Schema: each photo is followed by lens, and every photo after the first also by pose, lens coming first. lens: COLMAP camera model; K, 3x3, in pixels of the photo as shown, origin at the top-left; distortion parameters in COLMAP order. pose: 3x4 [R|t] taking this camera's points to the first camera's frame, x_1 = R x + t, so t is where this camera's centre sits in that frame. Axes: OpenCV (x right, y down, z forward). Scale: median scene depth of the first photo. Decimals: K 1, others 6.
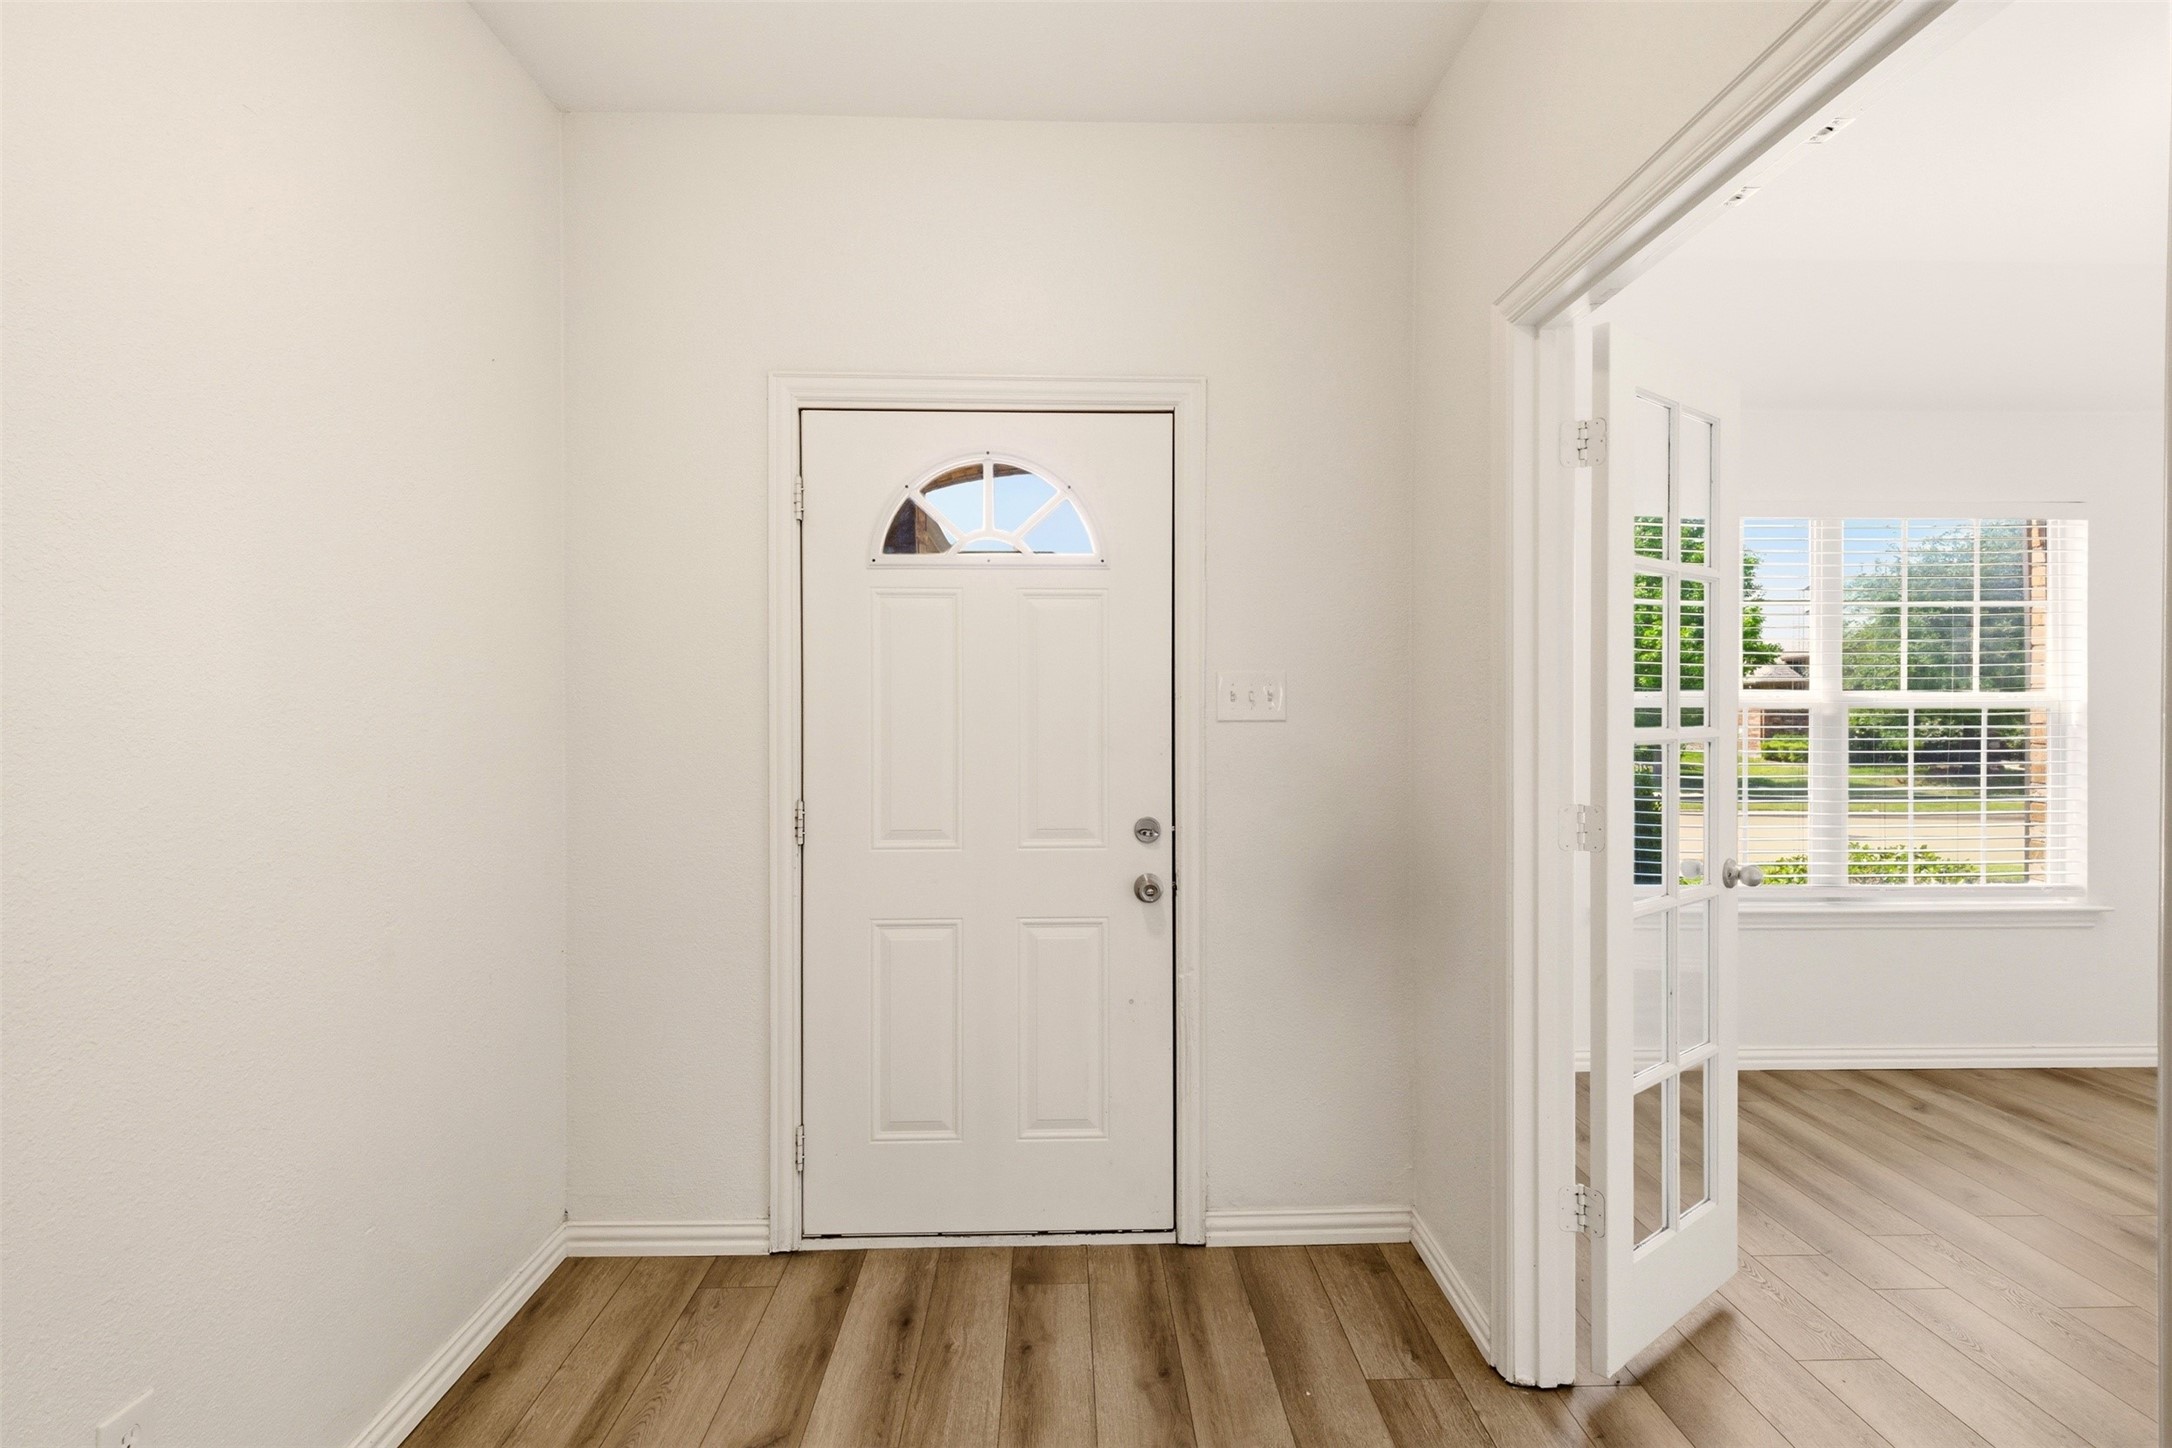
lens RADIAL K [[1081.3, 0, 1085.1], [0, 1081.3, 718.6], [0, 0, 1]] dist [0.006743, -0.001514]
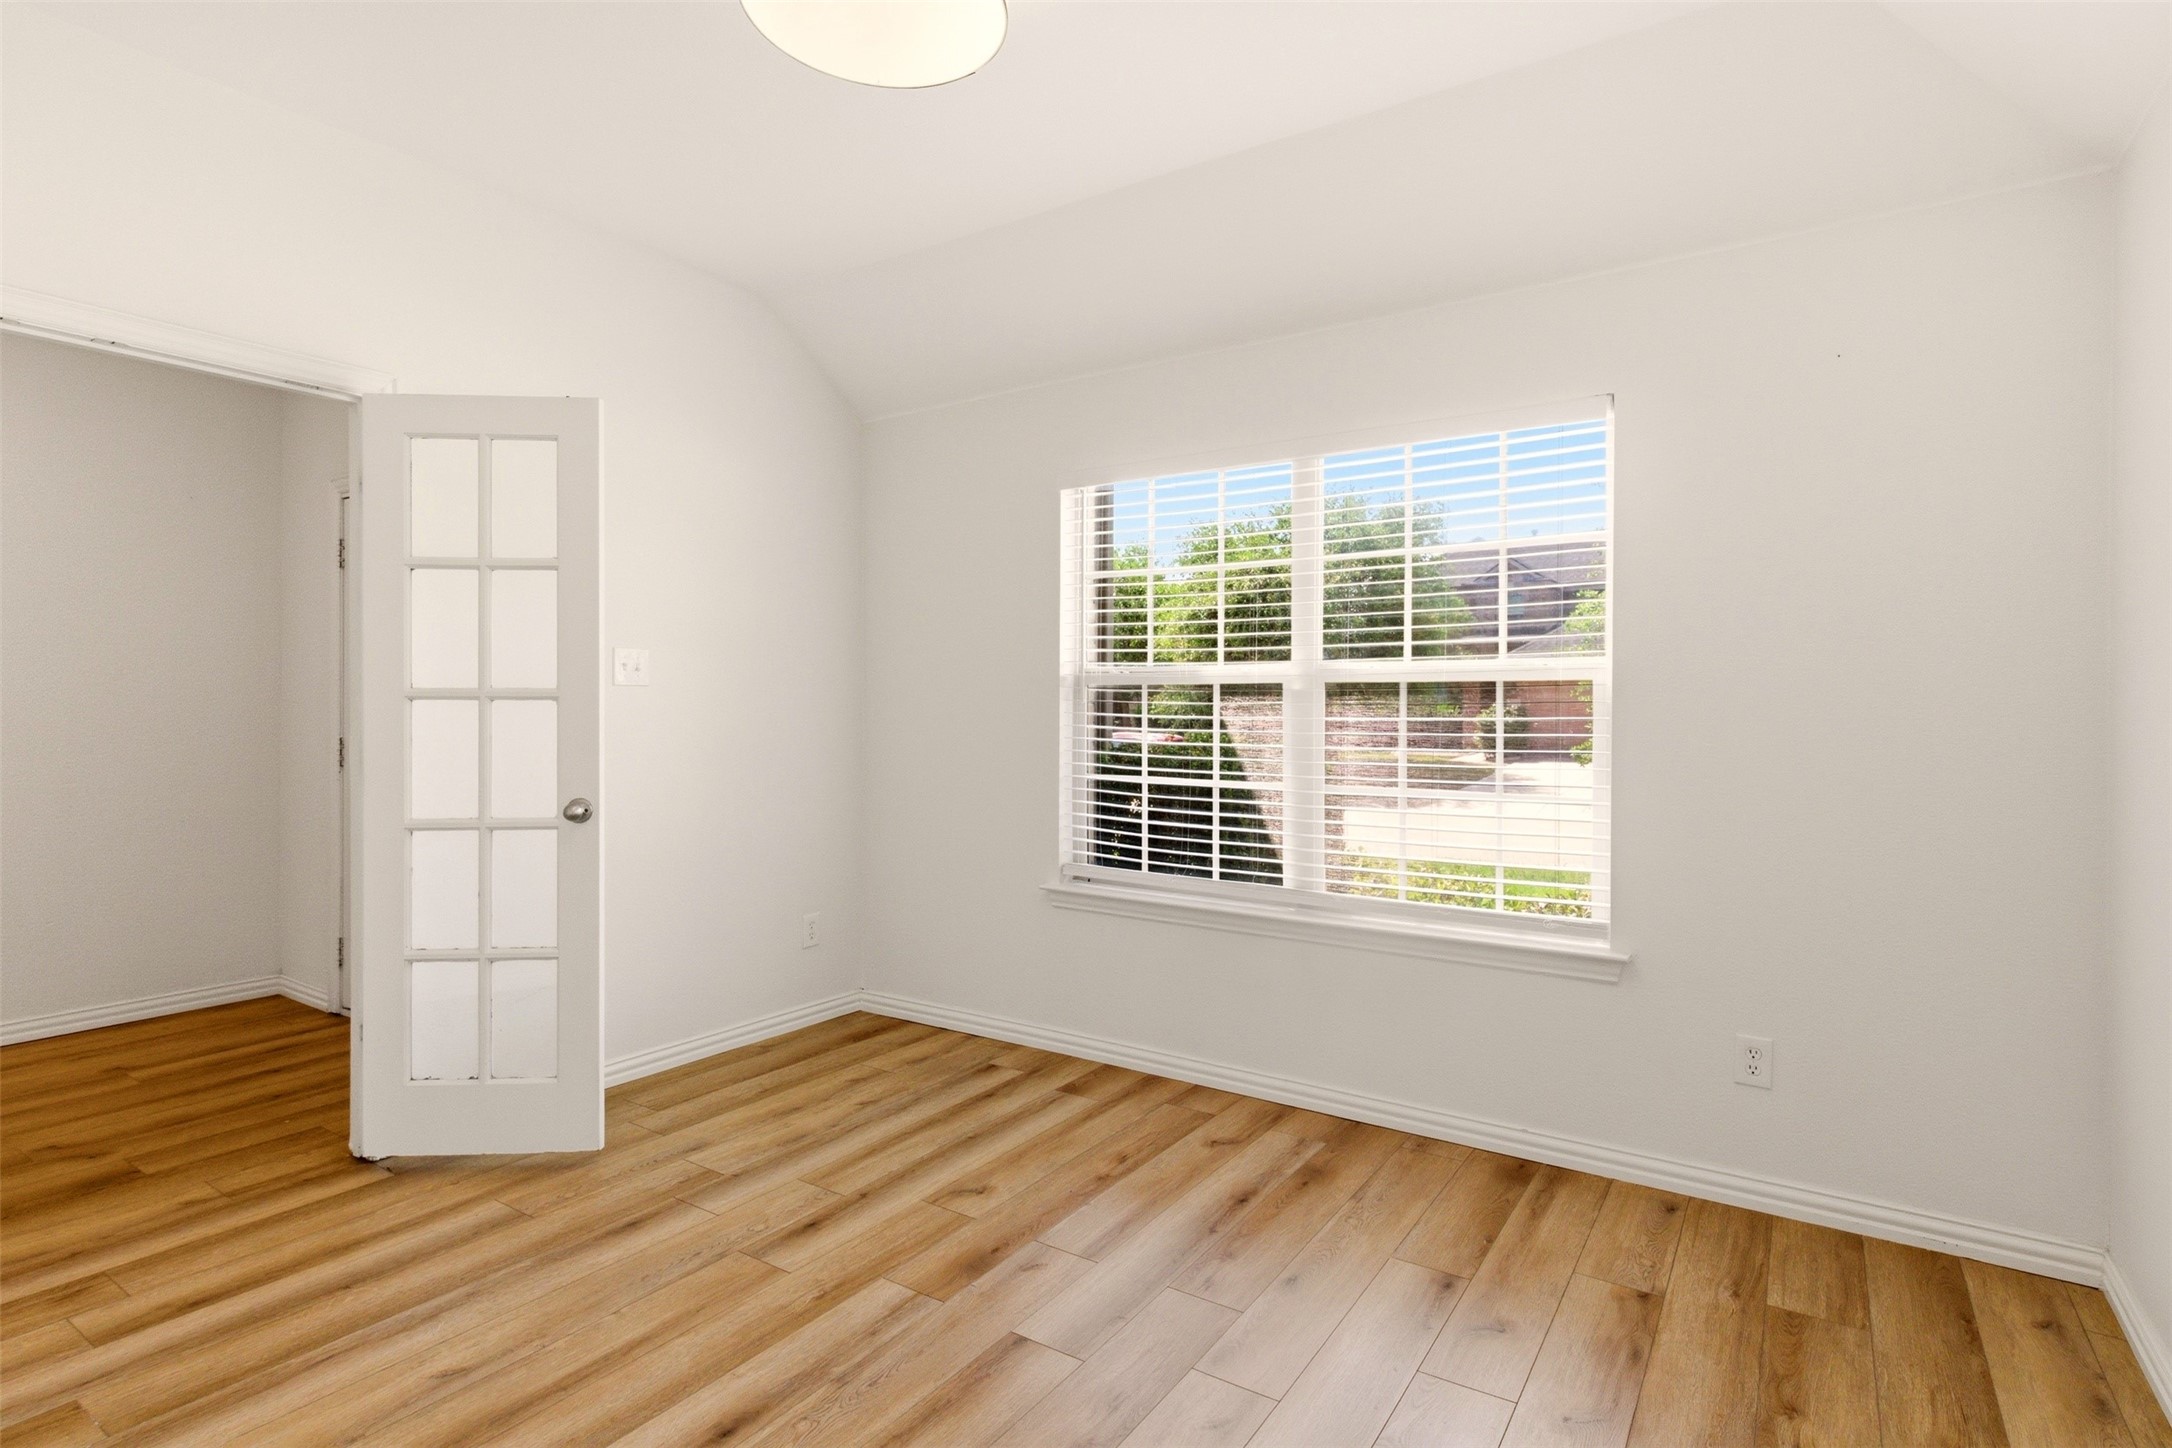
lens RADIAL K [[1081.3, 0, 1069.8], [0, 1081.3, 690.5], [0, 0, 1]] dist [0.006743, -0.001514]
pose [[0.811363, -0.003883, -0.584529, 1.084225], [-0.002353, 0.999948, -0.009909, 0.006449], [0.584538, 0.009416, 0.811312, 0.208850]]
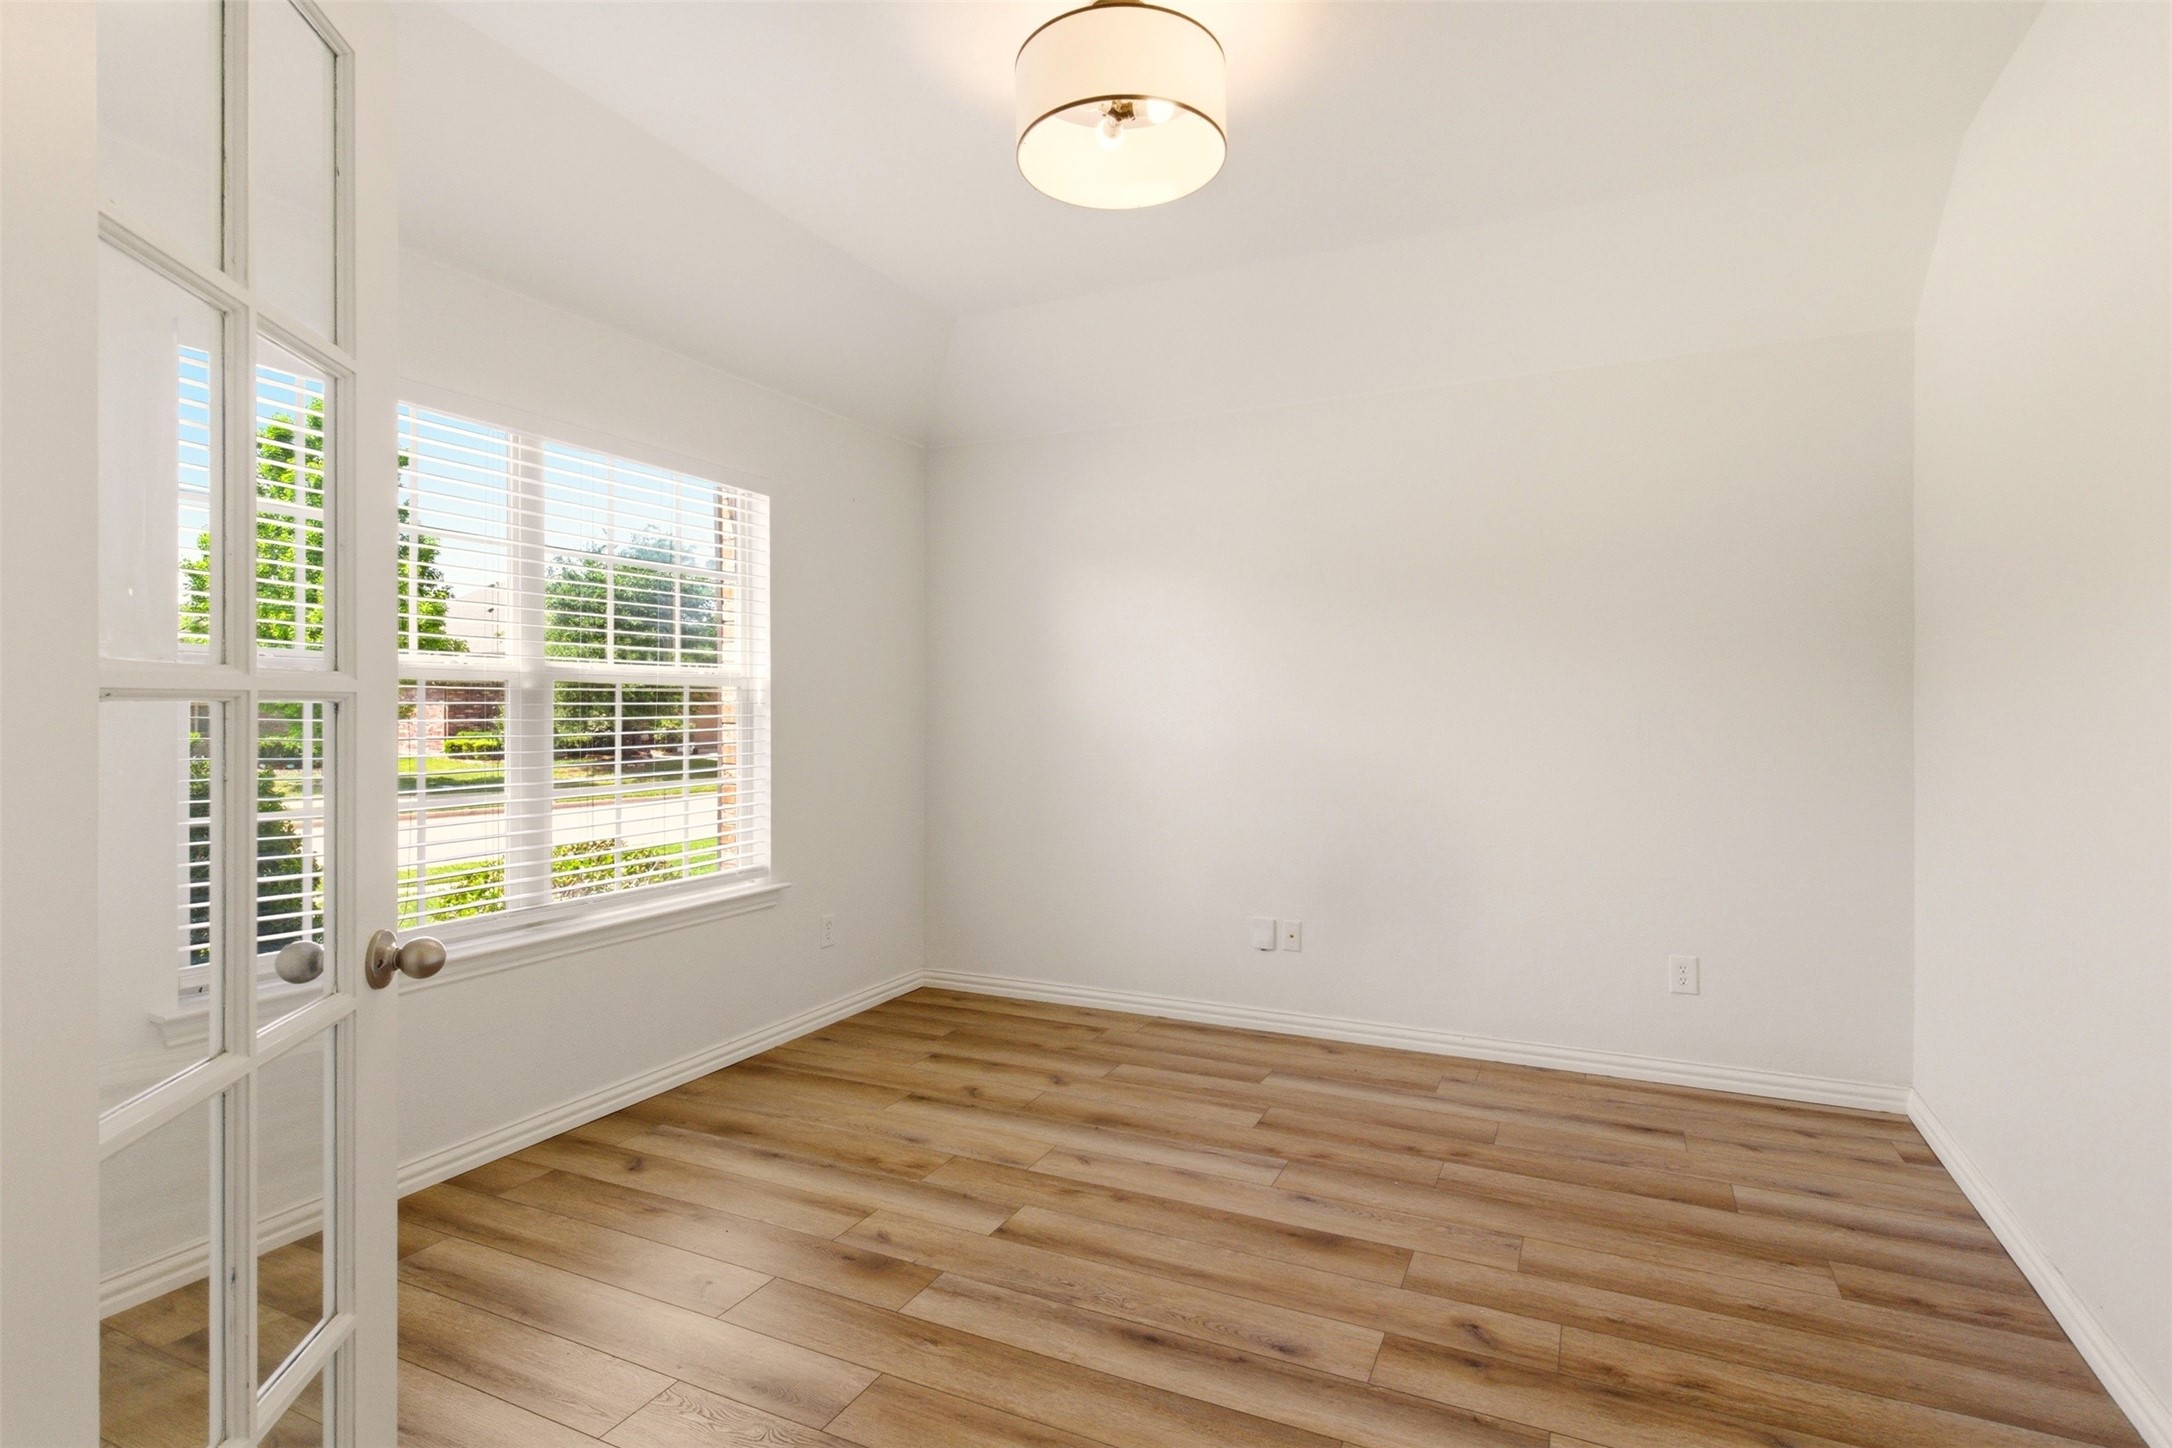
lens RADIAL K [[1081.3, 0, 1101.8], [0, 1081.3, 706.4], [0, 0, 1]] dist [0.006743, -0.001514]
pose [[0.451443, 0.002237, 0.892297, 0.181952], [0.007303, 0.999954, -0.006202, 0.018012], [-0.892270, 0.009317, 0.451405, 0.289392]]
